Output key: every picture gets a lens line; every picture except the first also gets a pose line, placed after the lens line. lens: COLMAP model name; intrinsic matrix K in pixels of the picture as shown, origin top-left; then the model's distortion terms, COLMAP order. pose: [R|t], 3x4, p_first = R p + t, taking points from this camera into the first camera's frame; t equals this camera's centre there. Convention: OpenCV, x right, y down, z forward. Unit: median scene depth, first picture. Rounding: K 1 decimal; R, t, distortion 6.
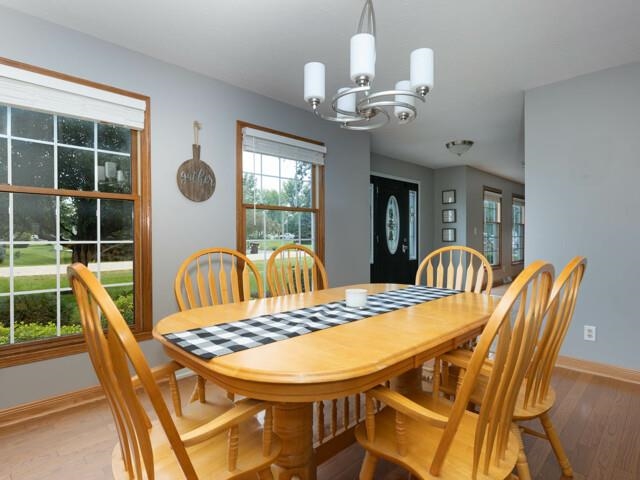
lens RADIAL K [[302.7, 0, 320.0], [0, 302.7, 240.0], [0, 0, 1]] dist [0.000534, 0.000035]
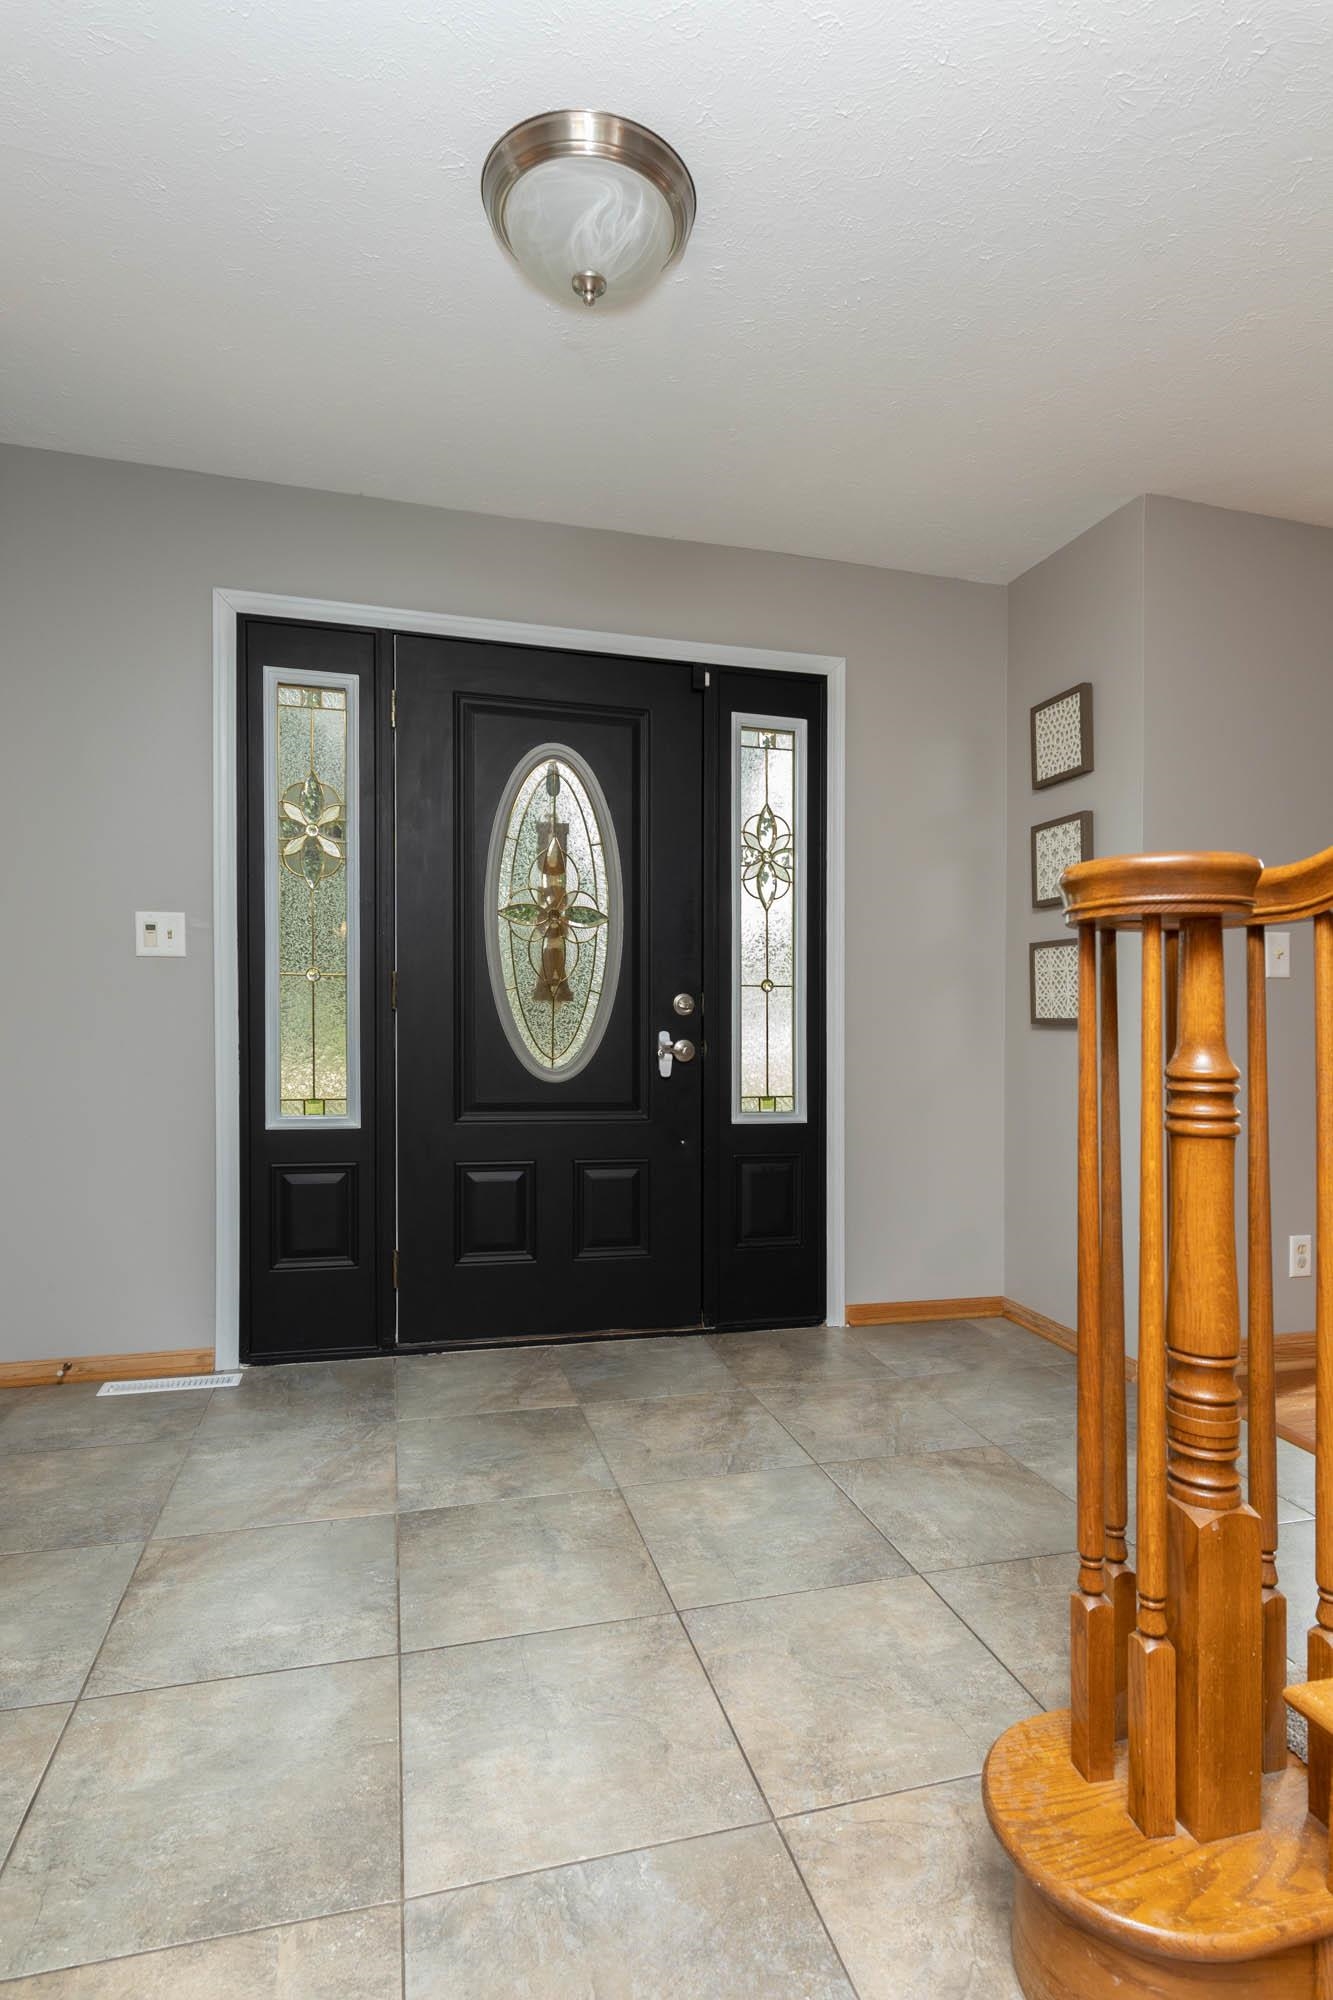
lens RADIAL K [[1037.2, 0, 666.5], [0, 1037.2, 1000.0], [0, 0, 1]] dist [-0.004490, -0.001706]
pose [[0.908801, 0.002779, -0.417222, 0.508220], [-0.011943, 0.999741, -0.019356, 0.008945], [0.417060, 0.022574, 0.908599, 0.462344]]
